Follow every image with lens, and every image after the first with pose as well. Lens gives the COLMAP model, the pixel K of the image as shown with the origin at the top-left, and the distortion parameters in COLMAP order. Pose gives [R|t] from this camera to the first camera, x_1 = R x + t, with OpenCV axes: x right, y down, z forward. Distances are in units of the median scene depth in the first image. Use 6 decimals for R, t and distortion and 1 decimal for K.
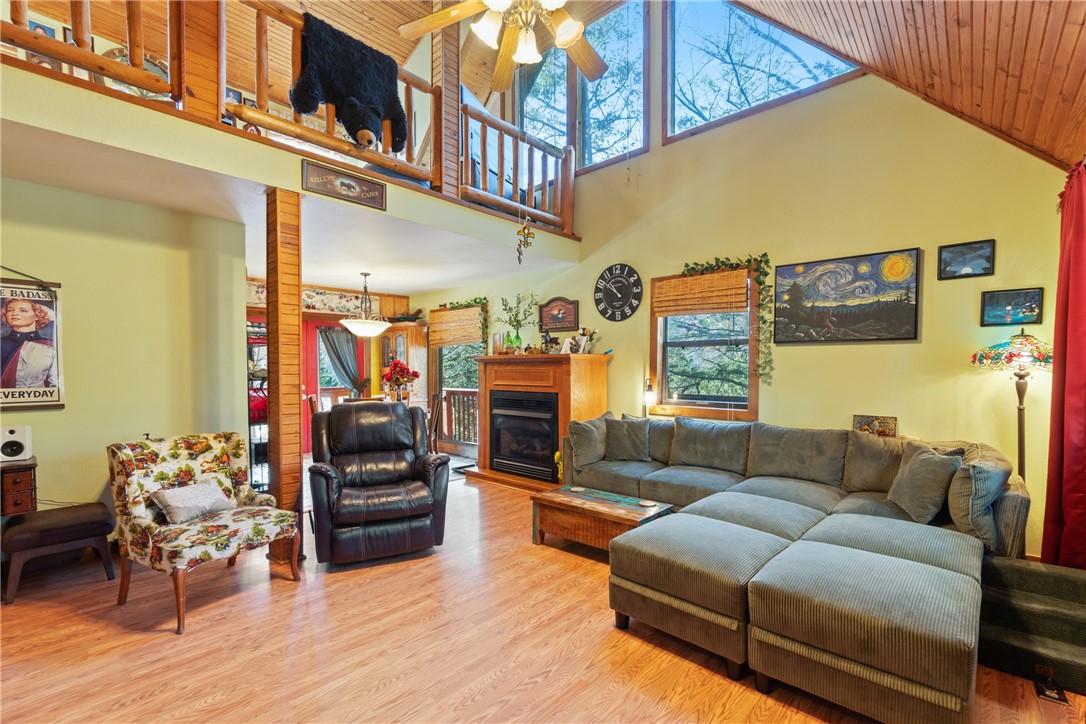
lens RADIAL K [[474.4, 0, 544.8], [0, 474.4, 380.8], [0, 0, 1]] dist [-0.002361, -0.000591]
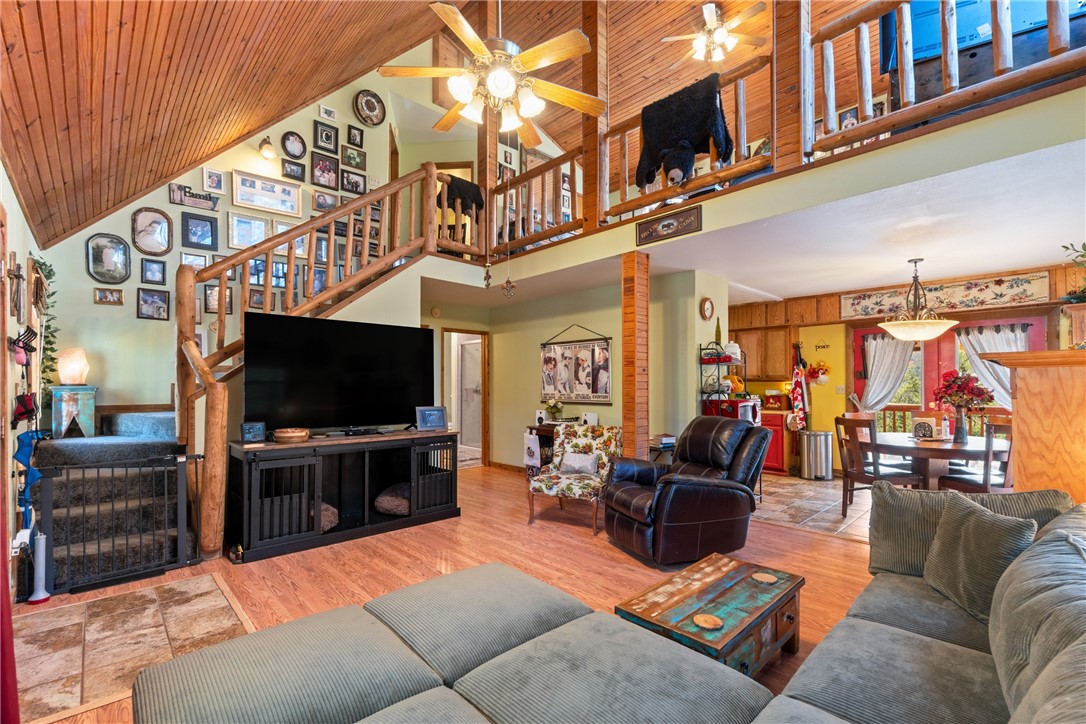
lens RADIAL K [[474.4, 0, 544.8], [0, 474.4, 380.8], [0, 0, 1]] dist [-0.002361, -0.000591]
pose [[-0.065770, -0.004518, -0.997825, 0.650456], [-0.020703, 0.999781, -0.003162, -0.020651], [0.997620, 0.020450, -0.065849, 0.679599]]
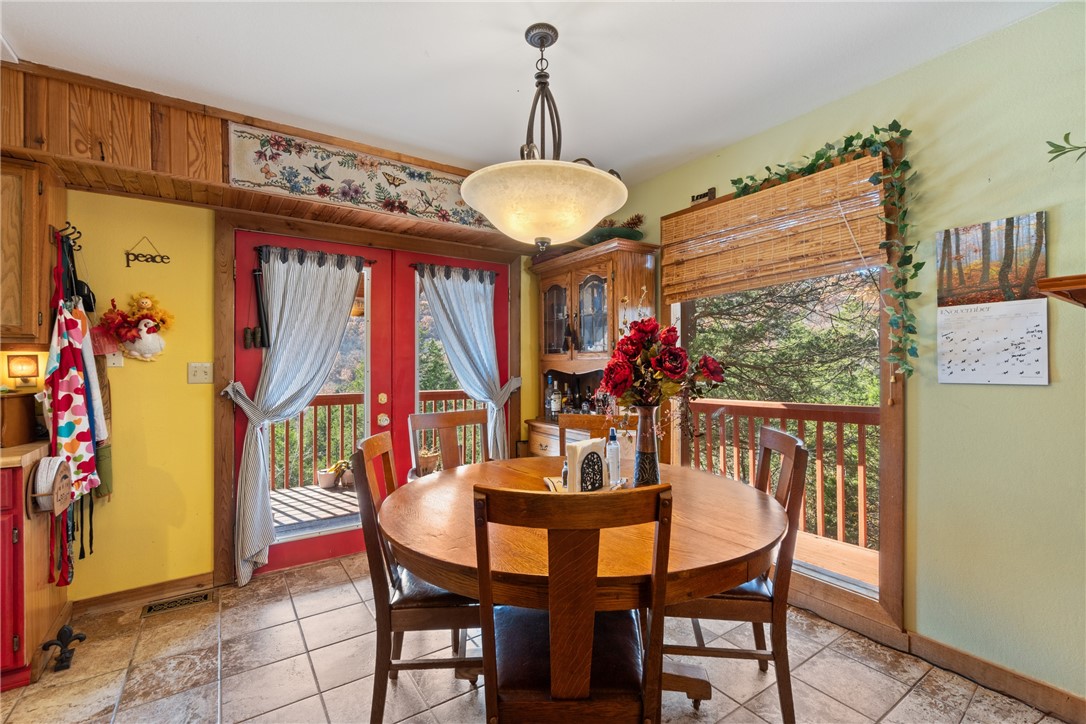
lens RADIAL K [[475.5, 0, 541.8], [0, 475.5, 359.1], [0, 0, 1]] dist [-0.003011, -0.000616]
pose [[0.971859, -0.004411, -0.235522, -0.464815], [-0.003521, 0.999441, -0.033248, -0.015020], [0.235537, 0.033142, 0.971300, 1.077591]]
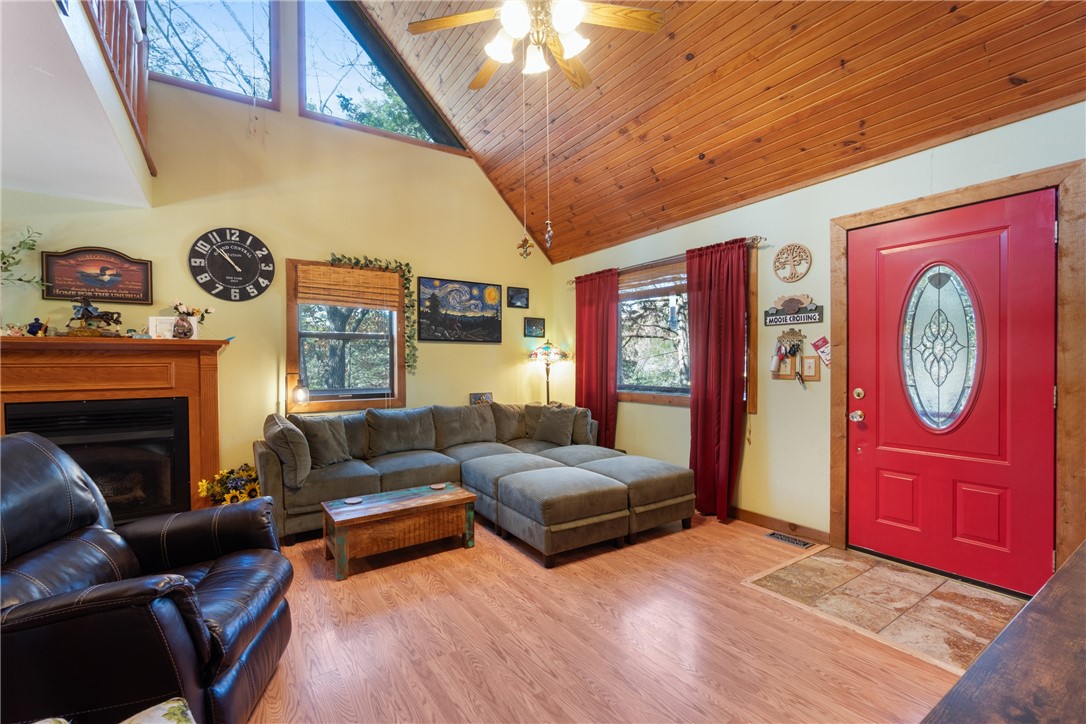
lens RADIAL K [[474.6, 0, 531.1], [0, 474.6, 366.9], [0, 0, 1]] dist [-0.001322, -0.000153]
pose [[0.255956, -0.009649, 0.966640, -0.616870], [0.029680, 0.999557, 0.002119, -0.004833], [-0.966233, 0.028148, 0.256129, 0.420399]]
